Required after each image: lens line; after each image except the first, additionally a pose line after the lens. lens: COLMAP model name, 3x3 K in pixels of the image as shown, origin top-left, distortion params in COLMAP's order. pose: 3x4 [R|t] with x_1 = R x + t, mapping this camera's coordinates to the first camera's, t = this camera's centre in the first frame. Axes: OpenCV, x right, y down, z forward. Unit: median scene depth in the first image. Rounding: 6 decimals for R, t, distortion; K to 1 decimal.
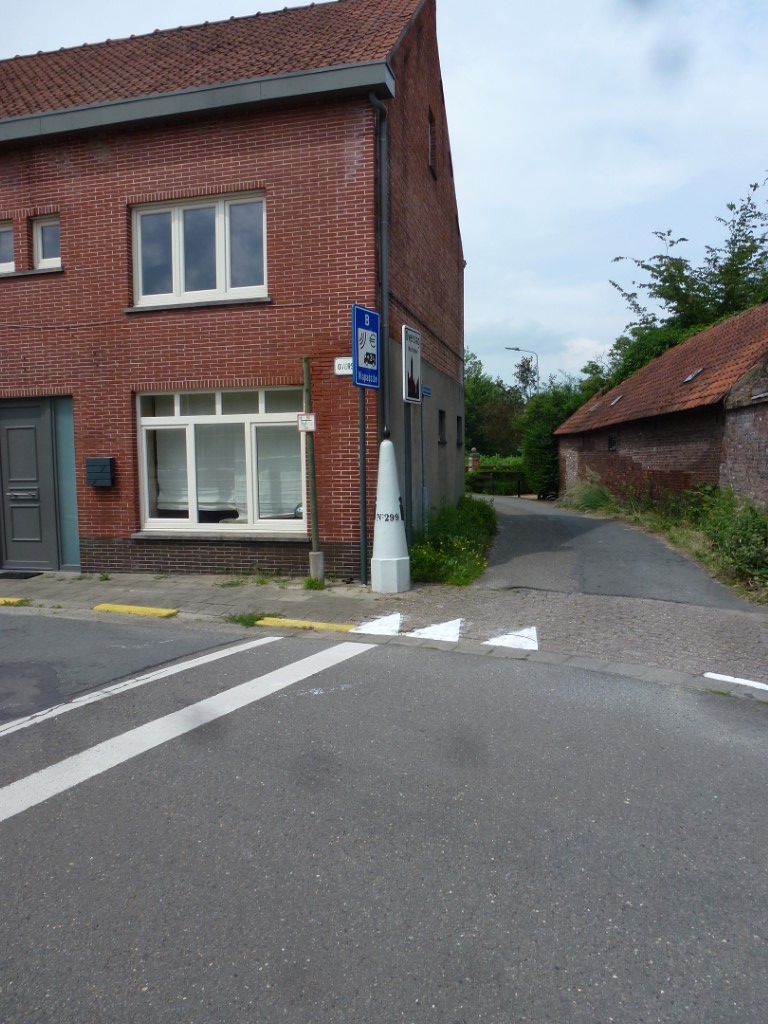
lens RADIAL K [[727.5, 0, 383.4], [0, 727.5, 516.2], [0, 0, 1]] dist [-0.052583, 0.004657]
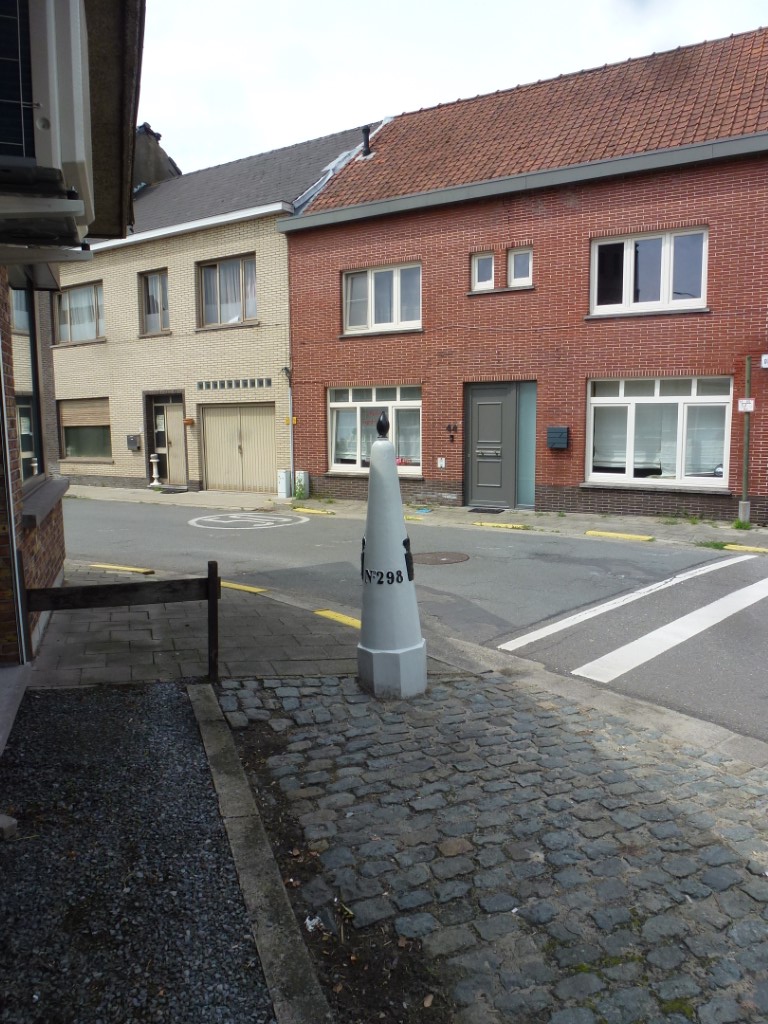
lens RADIAL K [[727.5, 0, 385.1], [0, 727.5, 511.2], [0, 0, 1]] dist [-0.052583, 0.004657]
pose [[0.951377, 0.047110, -0.304406, -0.284376], [-0.033157, 0.998156, 0.050846, 0.019105], [0.306240, -0.038281, 0.951184, -0.412263]]
